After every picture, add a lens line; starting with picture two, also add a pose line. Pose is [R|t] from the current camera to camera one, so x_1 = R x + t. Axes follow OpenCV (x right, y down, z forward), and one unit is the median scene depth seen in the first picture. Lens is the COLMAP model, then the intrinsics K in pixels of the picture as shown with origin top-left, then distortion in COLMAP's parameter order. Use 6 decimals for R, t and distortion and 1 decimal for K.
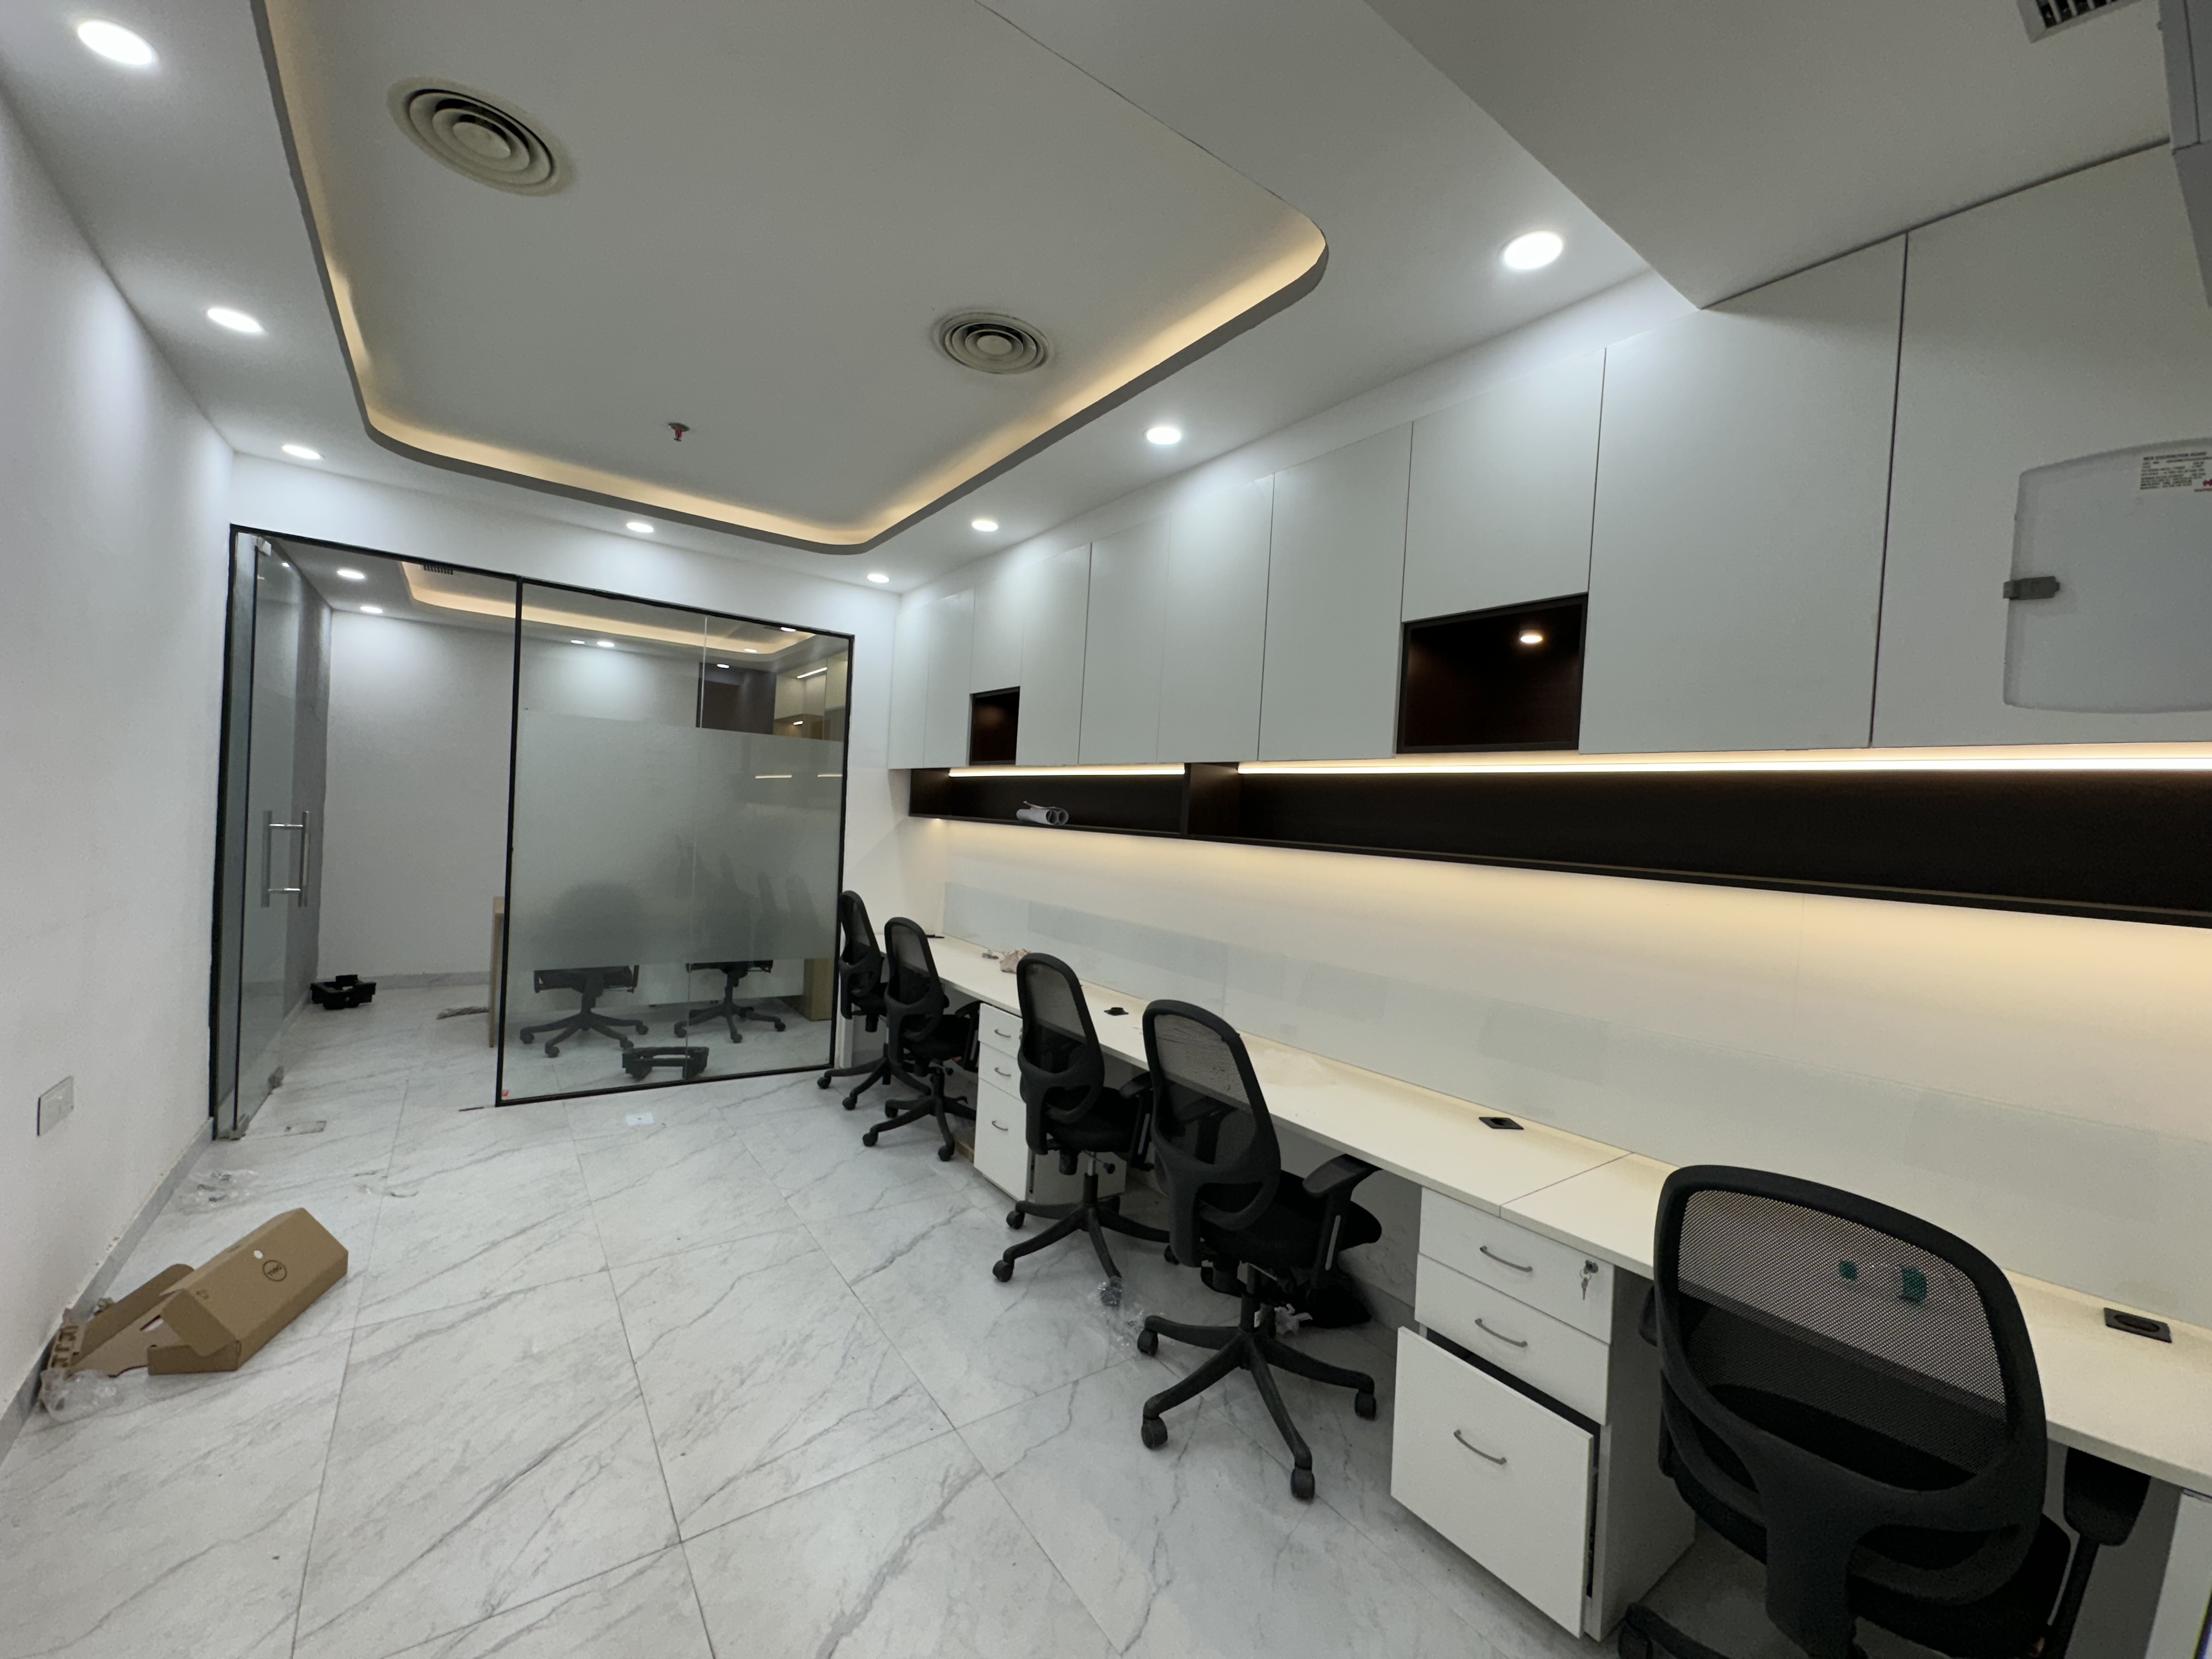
lens RADIAL K [[864.9, 0, 1094.8], [0, 864.9, 833.5], [0, 0, 1]] dist [0.003631, -0.008961]
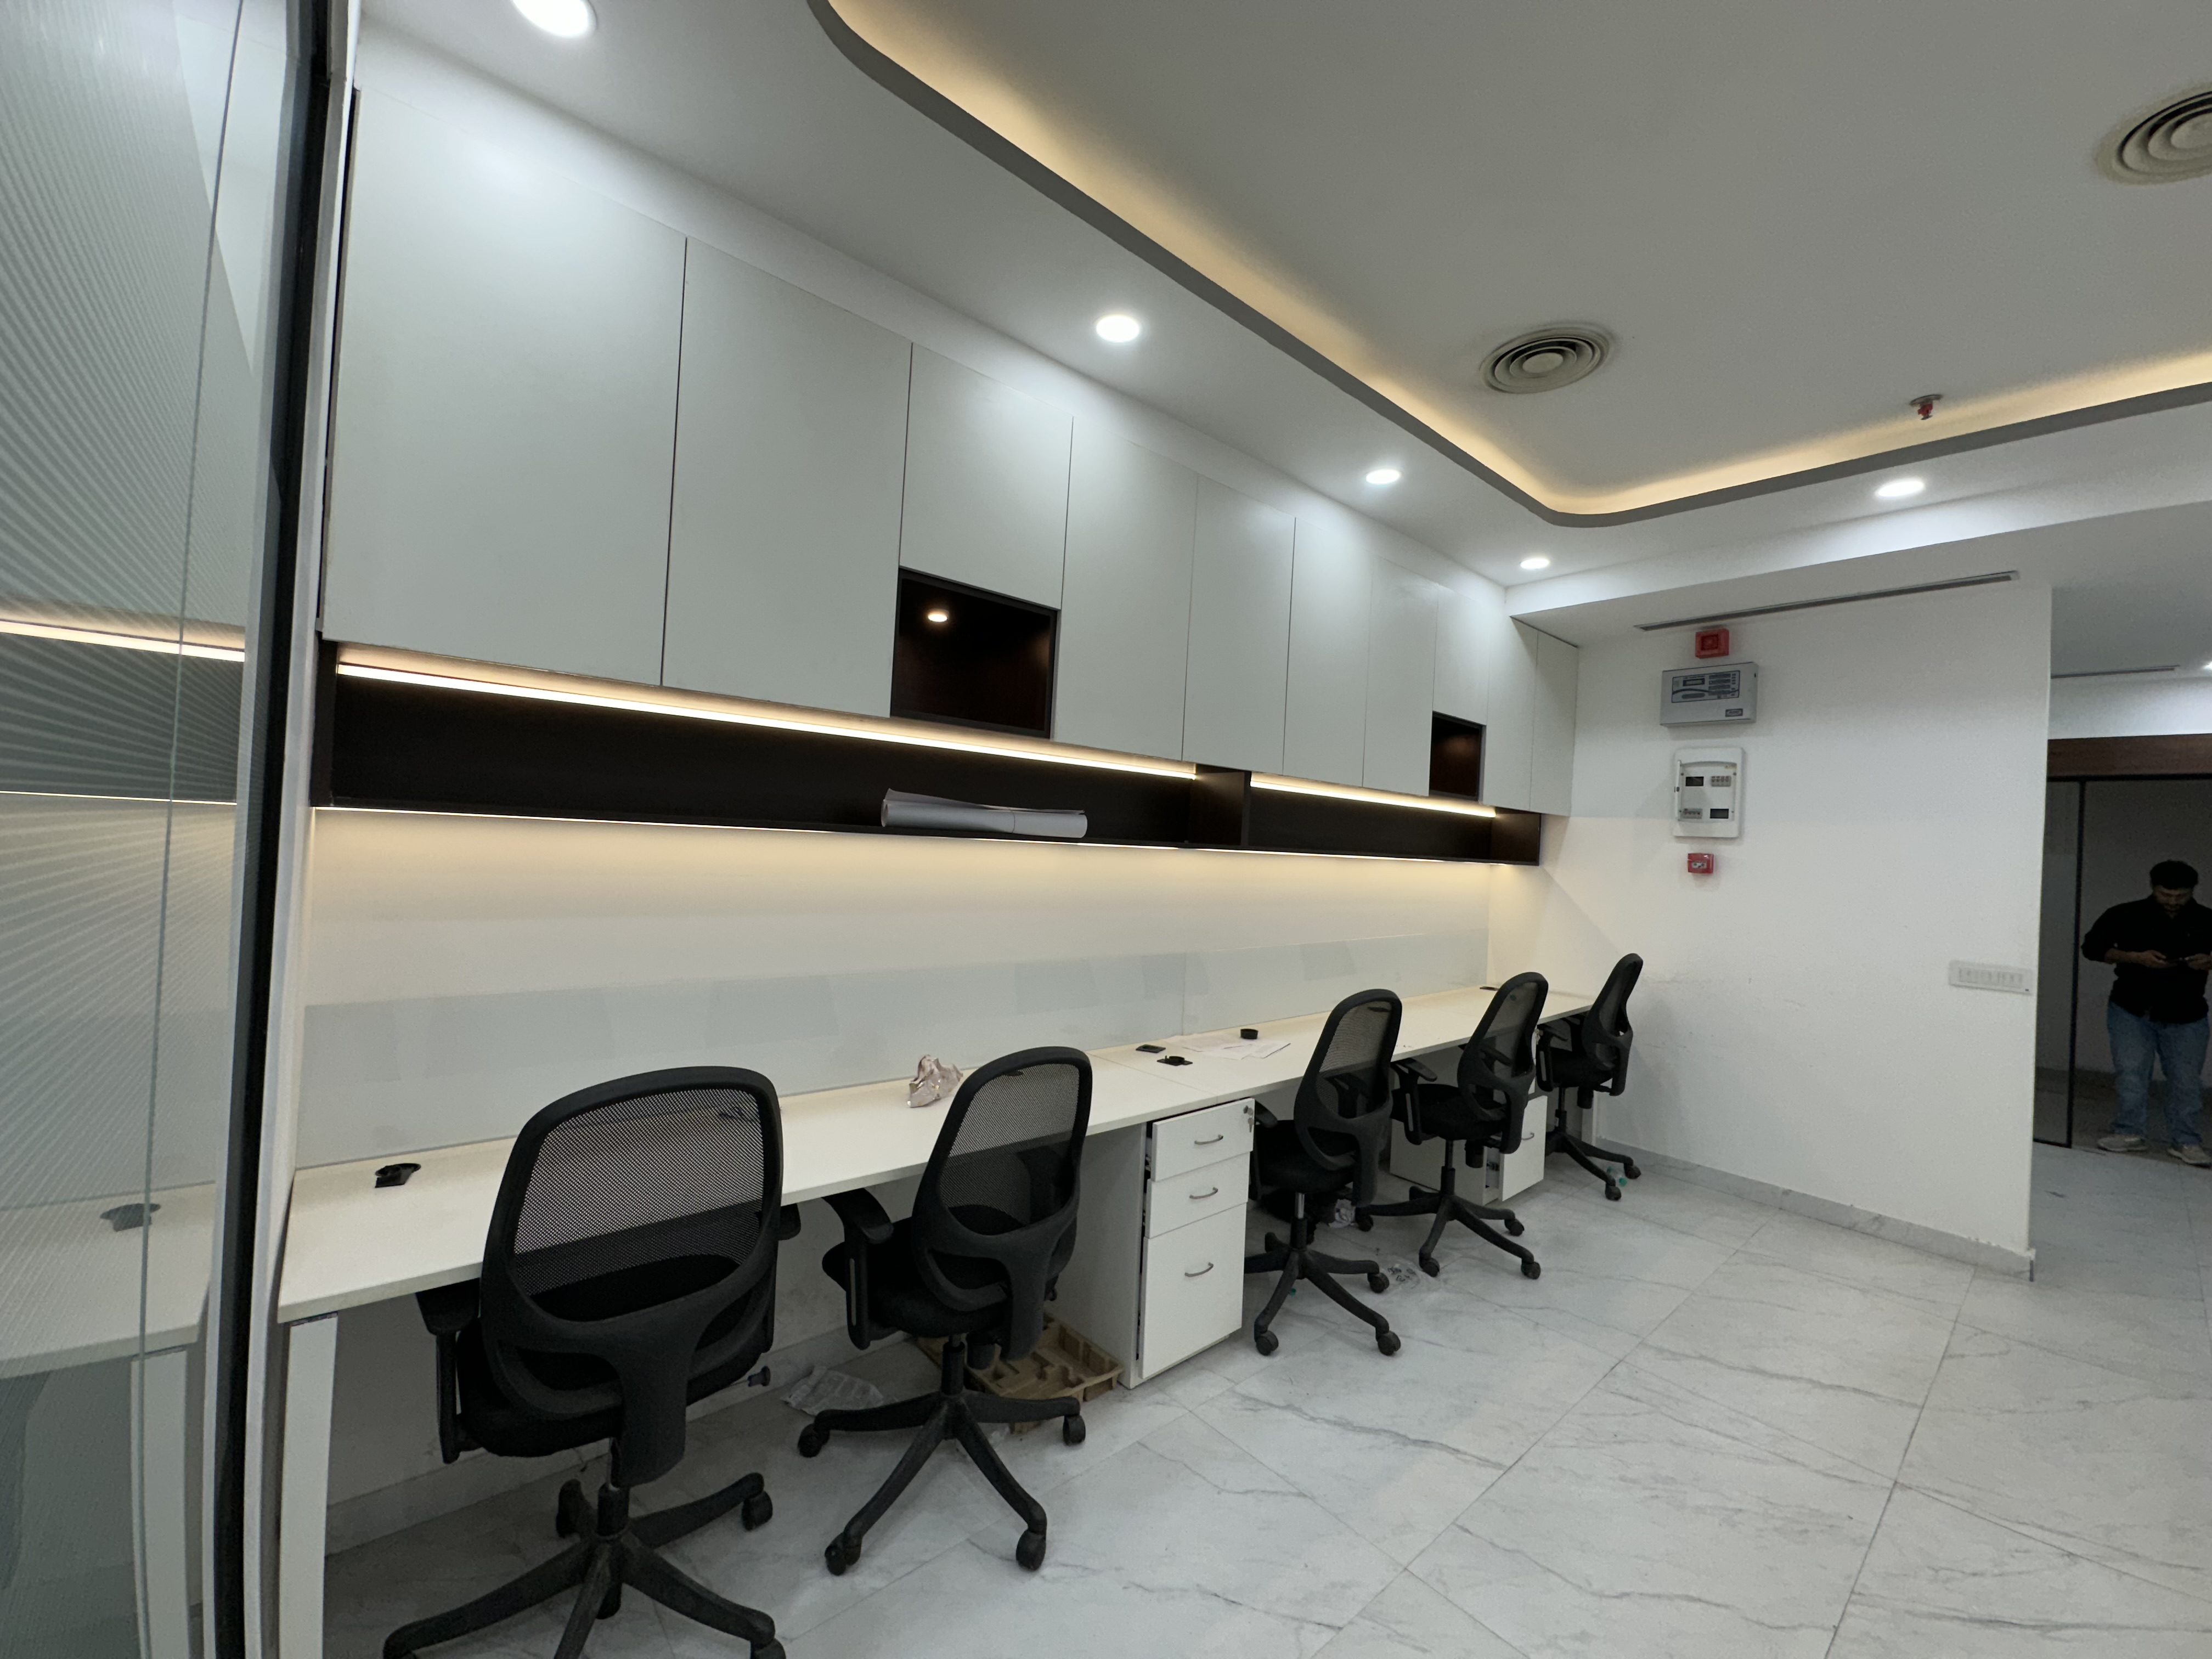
lens RADIAL K [[864.9, 0, 1094.8], [0, 864.9, 833.5], [0, 0, 1]] dist [0.003631, -0.008961]
pose [[-0.081312, -0.049924, 0.995438, -0.863885], [-0.038868, 0.998144, 0.046884, -0.053077], [-0.995931, -0.034878, -0.083101, 1.266788]]
